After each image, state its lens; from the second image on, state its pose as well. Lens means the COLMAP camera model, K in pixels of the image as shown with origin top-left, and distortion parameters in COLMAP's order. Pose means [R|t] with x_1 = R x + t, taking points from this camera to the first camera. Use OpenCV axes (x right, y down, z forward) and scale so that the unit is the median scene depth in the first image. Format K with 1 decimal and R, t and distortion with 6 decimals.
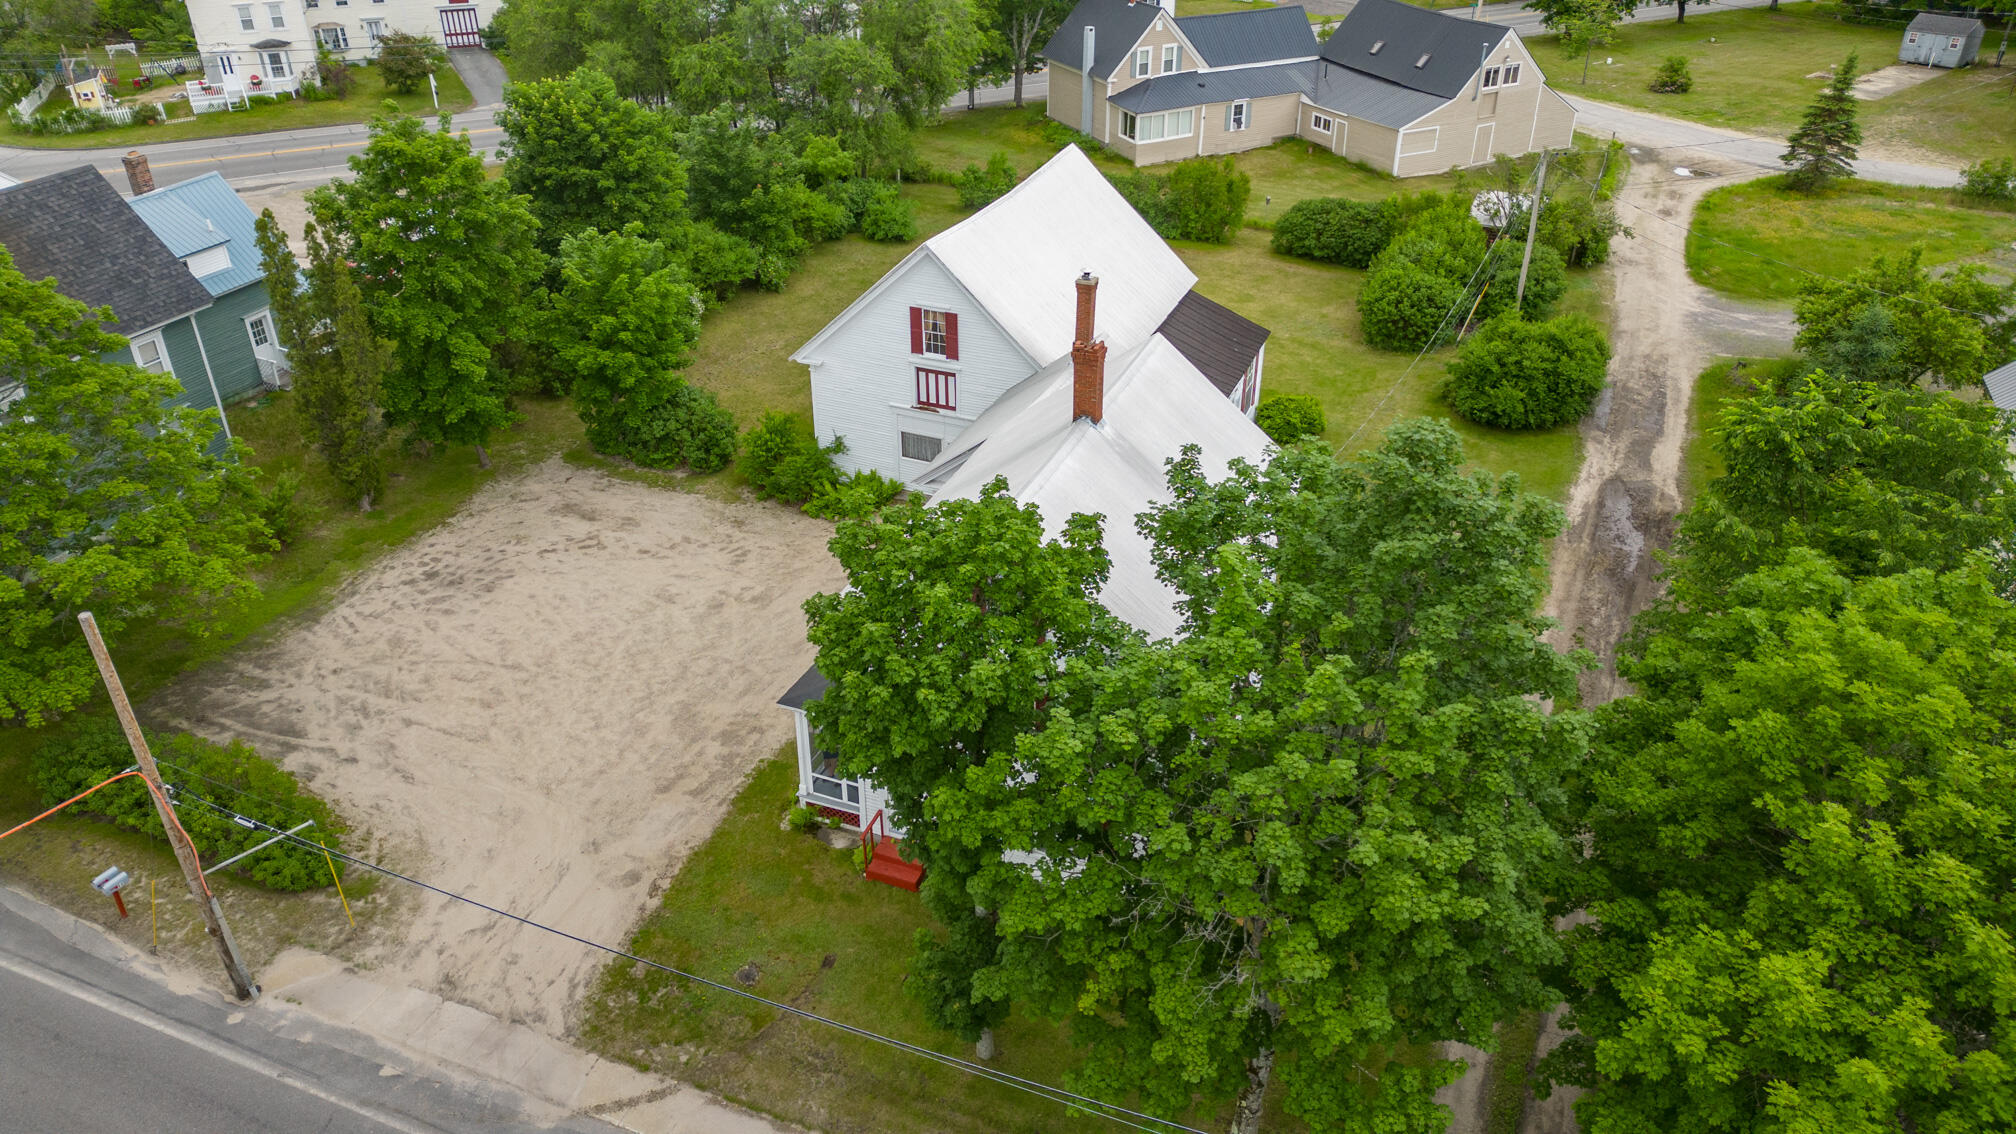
lens RADIAL K [[1411.4, 0, 1006.5], [0, 1411.4, 561.3], [0, 0, 1]] dist [0.073447, -0.076459]
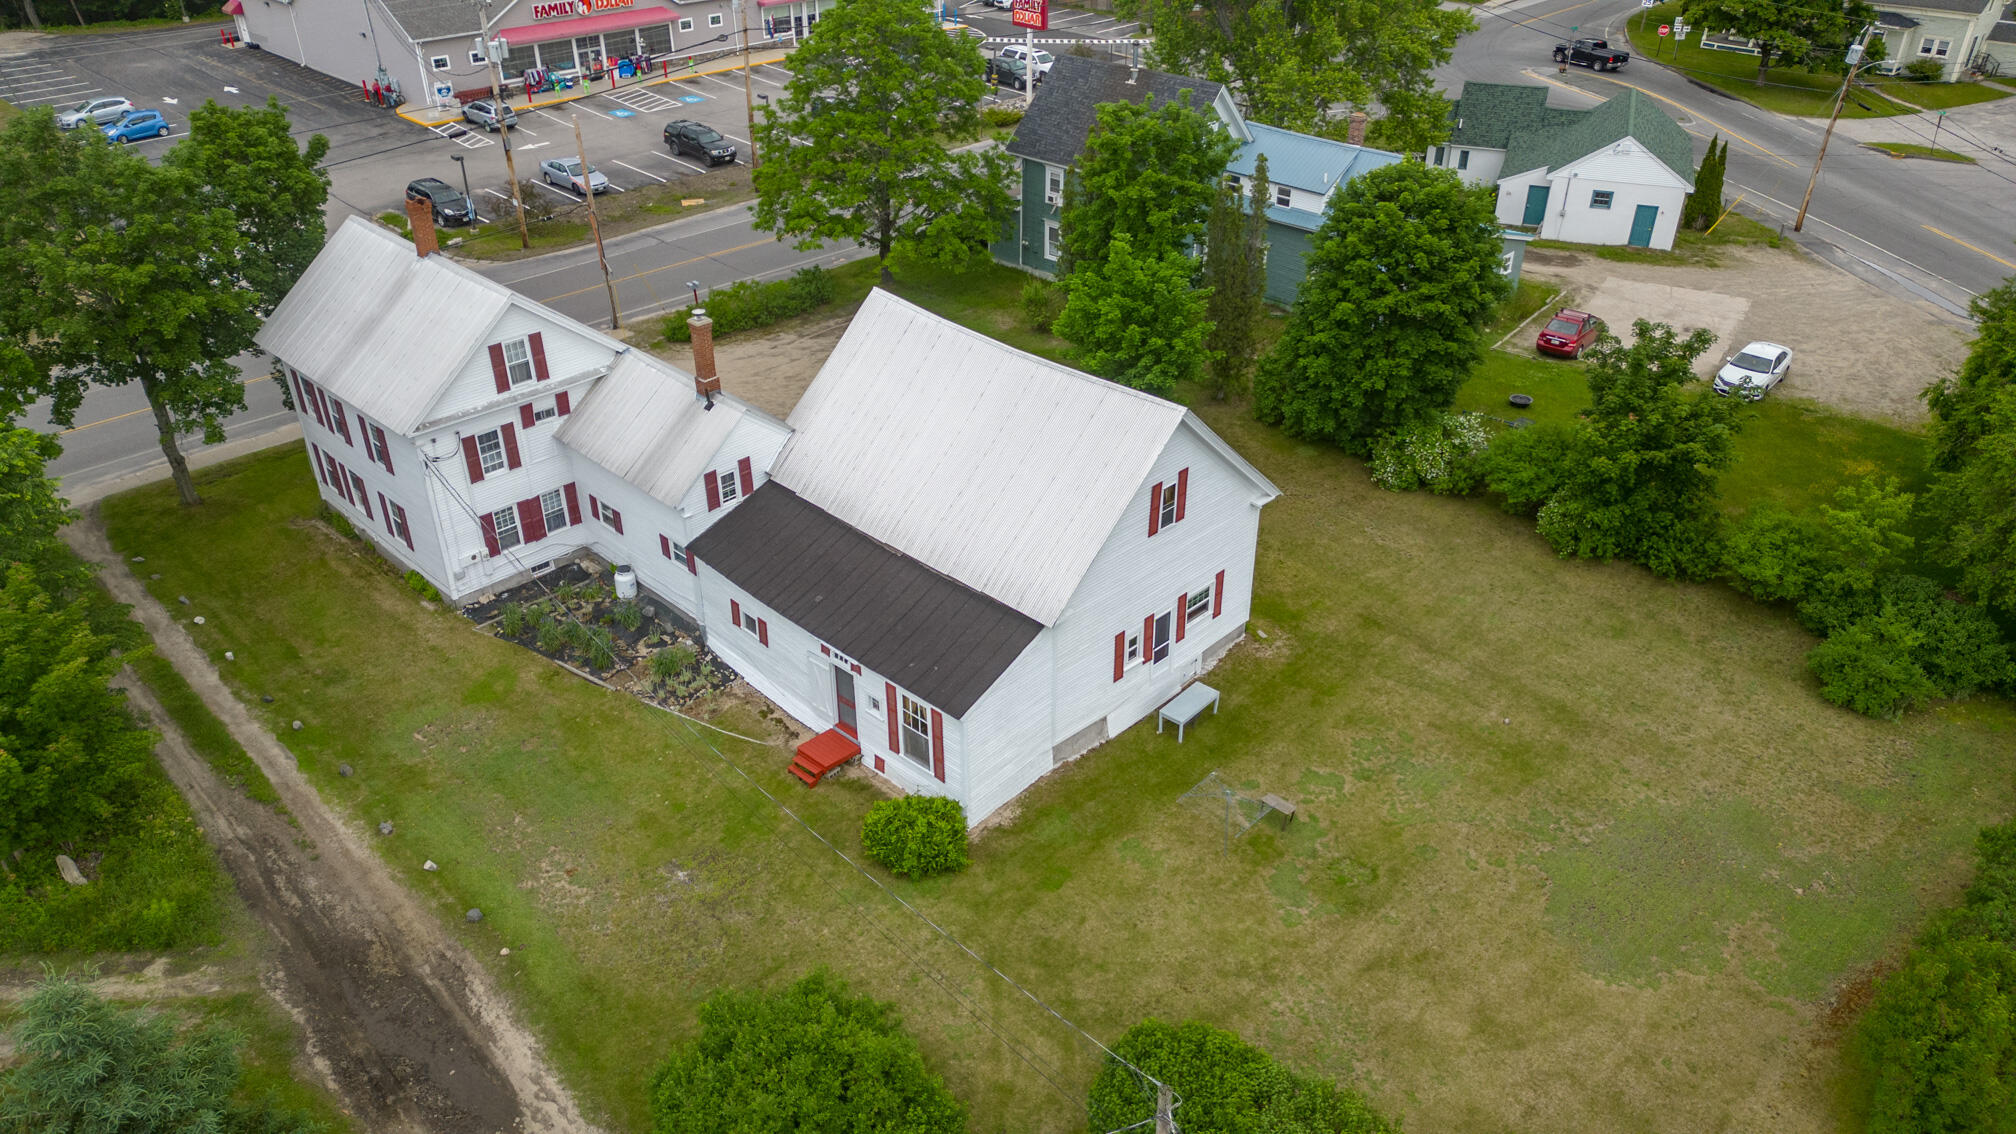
lens RADIAL K [[1411.4, 0, 1006.5], [0, 1411.4, 561.3], [0, 0, 1]] dist [0.073447, -0.076459]
pose [[-0.371425, 0.482044, -0.793522, 0.735543], [-0.477052, 0.634137, 0.608516, -0.684564], [0.796533, 0.604569, -0.005574, 1.066618]]
